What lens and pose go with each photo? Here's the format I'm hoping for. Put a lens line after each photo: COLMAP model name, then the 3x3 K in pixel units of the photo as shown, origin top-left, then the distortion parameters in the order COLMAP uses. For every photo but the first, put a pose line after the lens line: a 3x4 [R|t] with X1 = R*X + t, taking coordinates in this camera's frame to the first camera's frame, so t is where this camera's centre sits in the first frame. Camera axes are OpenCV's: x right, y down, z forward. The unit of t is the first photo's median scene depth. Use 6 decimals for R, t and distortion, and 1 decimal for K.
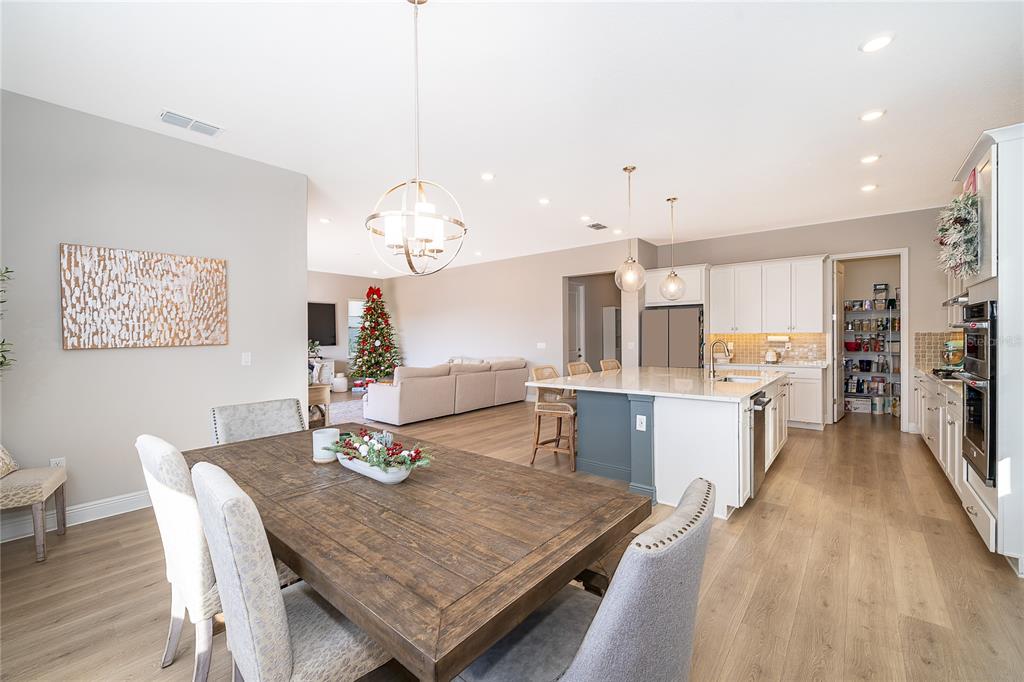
lens RADIAL K [[415.8, 0, 512.0], [0, 415.8, 341.0], [0, 0, 1]] dist [0.000197, 0.000013]
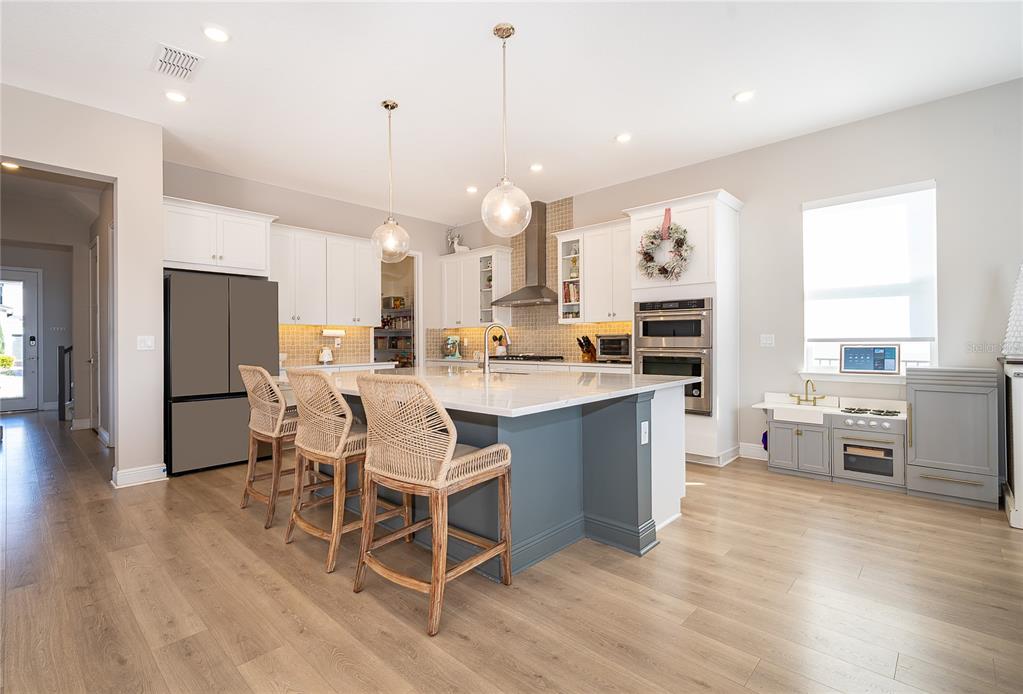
lens RADIAL K [[466.3, 0, 511.5], [0, 466.3, 347.0], [0, 0, 1]] dist [0.000766, 0.000107]
pose [[0.066224, -0.005782, 0.997788, -0.245122], [0.013714, 0.999894, 0.004884, 0.022488], [-0.997711, 0.013360, 0.066296, 0.600841]]
